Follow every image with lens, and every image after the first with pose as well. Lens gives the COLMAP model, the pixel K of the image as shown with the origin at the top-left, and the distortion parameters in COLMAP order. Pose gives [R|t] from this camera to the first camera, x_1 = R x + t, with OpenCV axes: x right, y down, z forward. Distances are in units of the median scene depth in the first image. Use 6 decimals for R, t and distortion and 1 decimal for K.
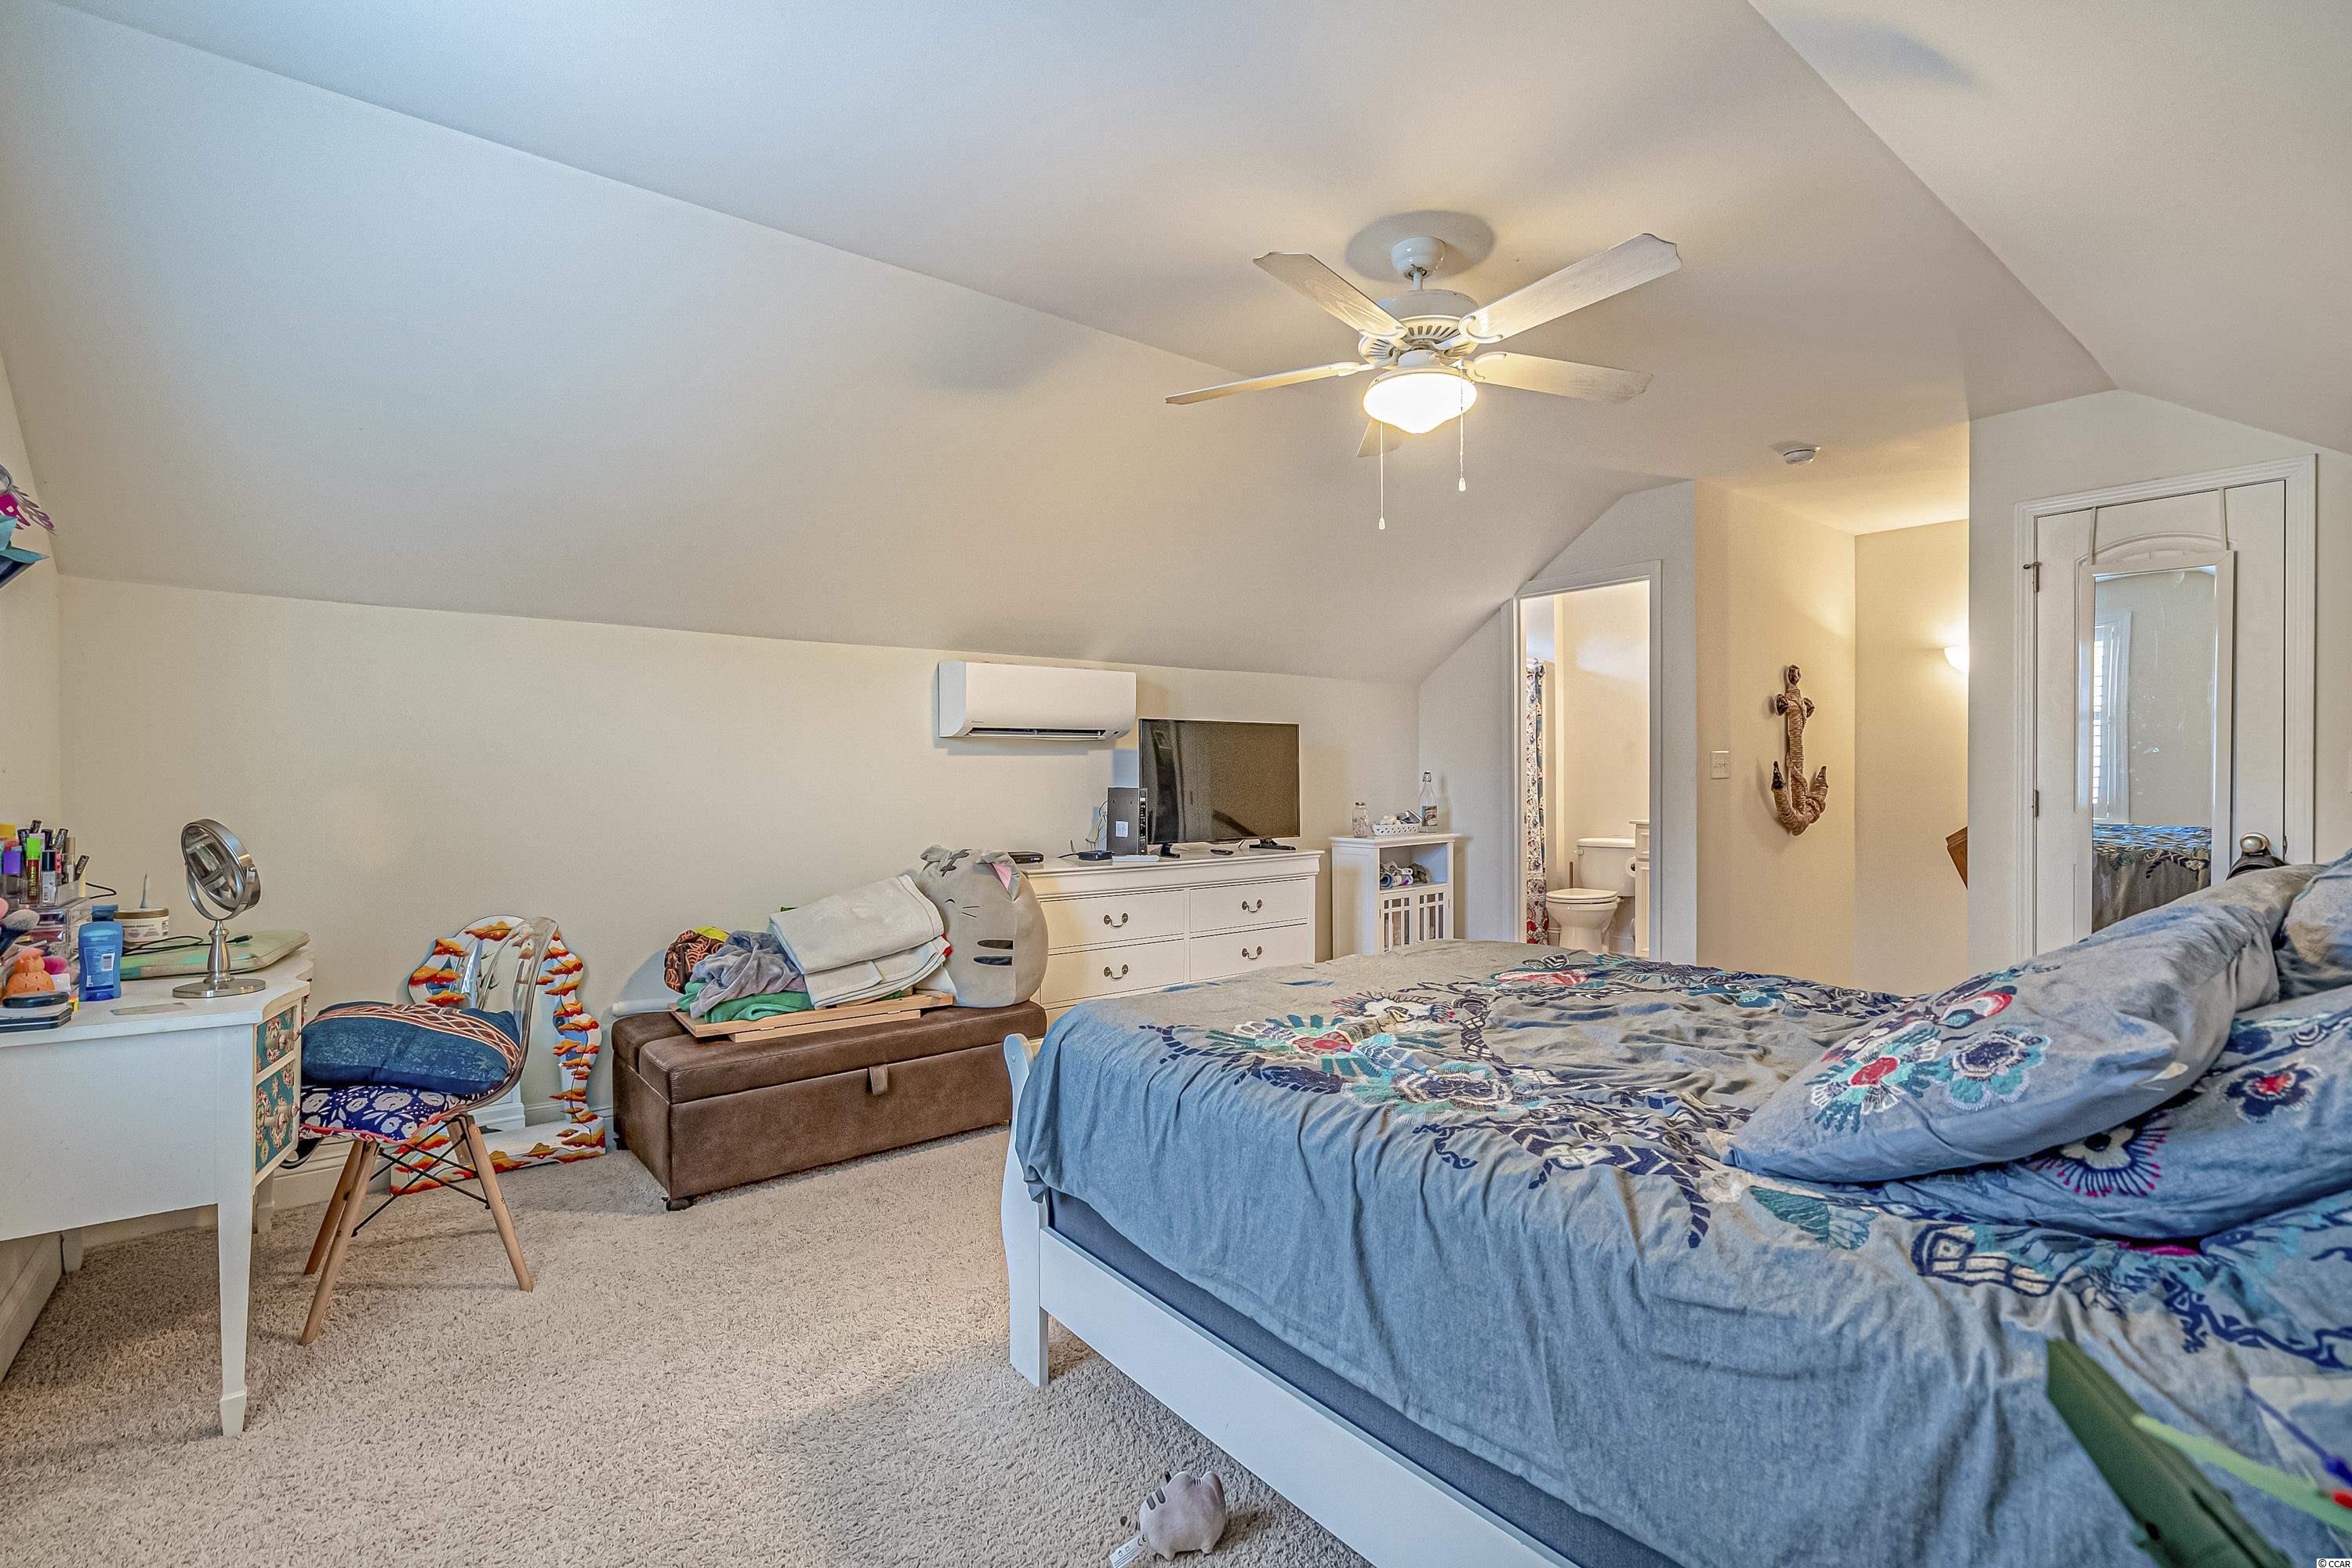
lens RADIAL K [[1074.2, 0, 1179.8], [0, 1074.2, 788.0], [0, 0, 1]] dist [-0.002392, 0.000297]
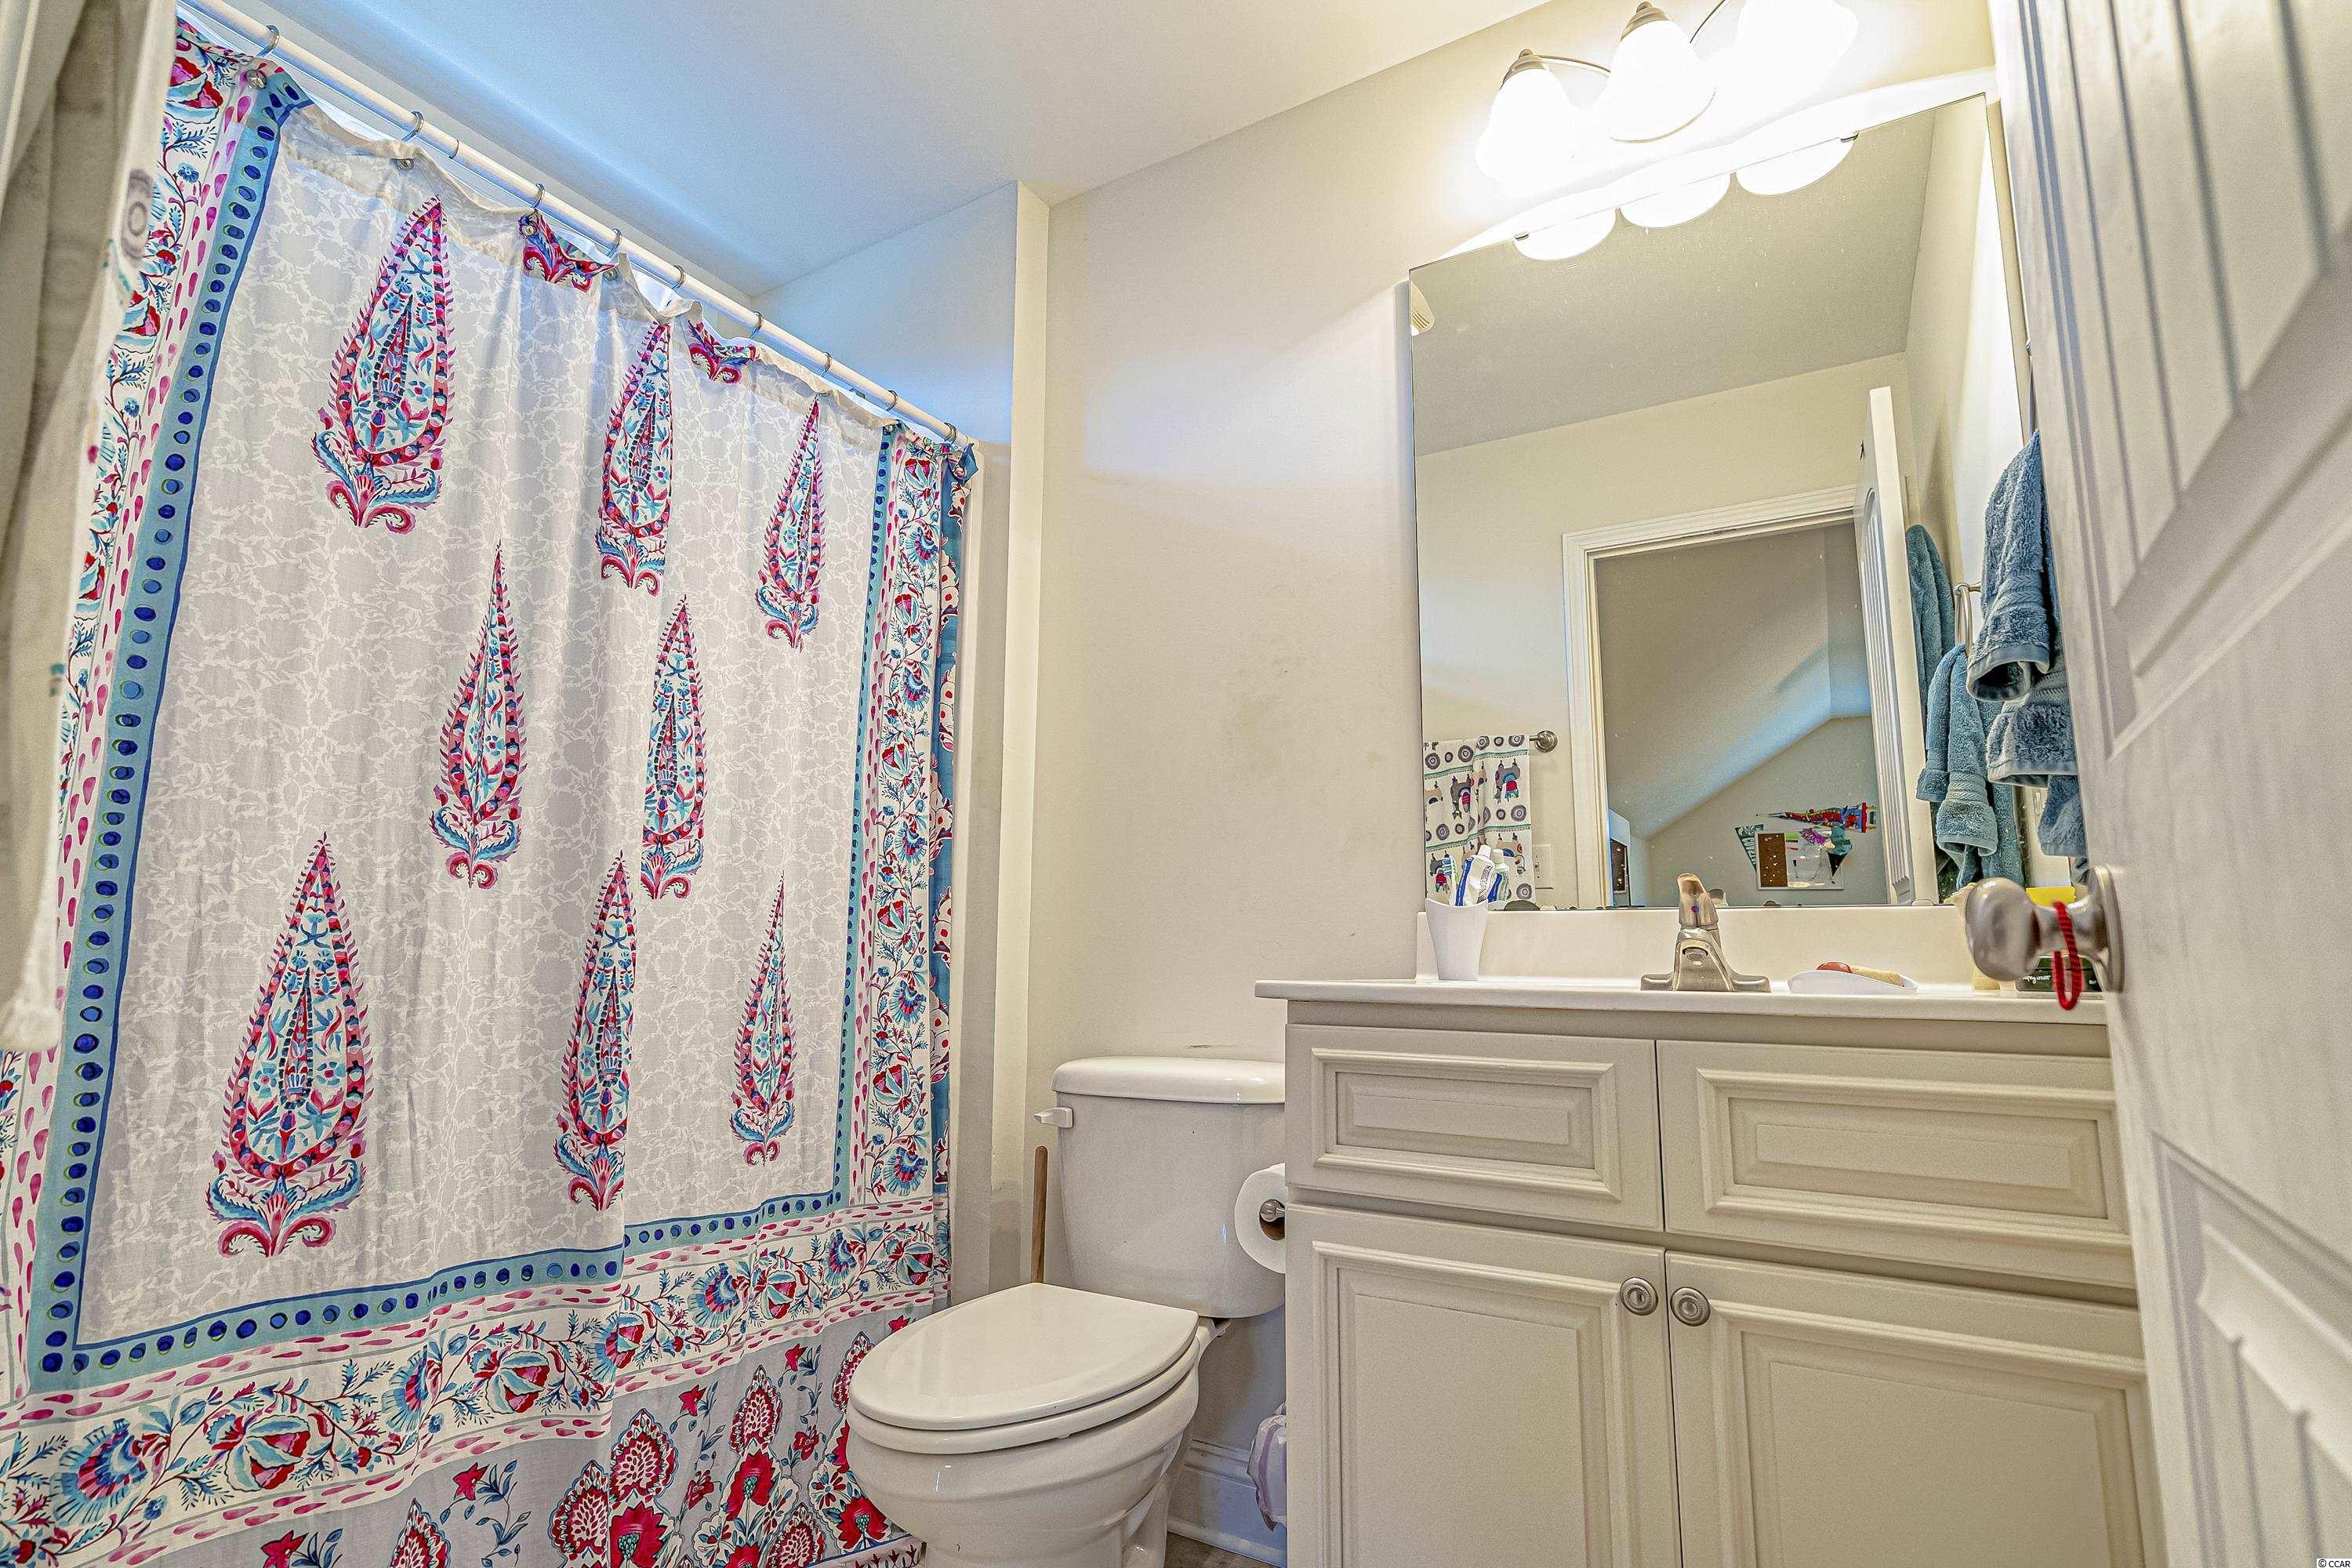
lens RADIAL K [[1074.2, 0, 1179.8], [0, 1074.2, 788.0], [0, 0, 1]] dist [-0.002392, 0.000297]
pose [[0.932336, 0.065222, 0.355662, 0.294513], [-0.009397, 0.987636, -0.156480, 0.022377], [-0.361470, 0.142550, 0.921422, 0.726423]]
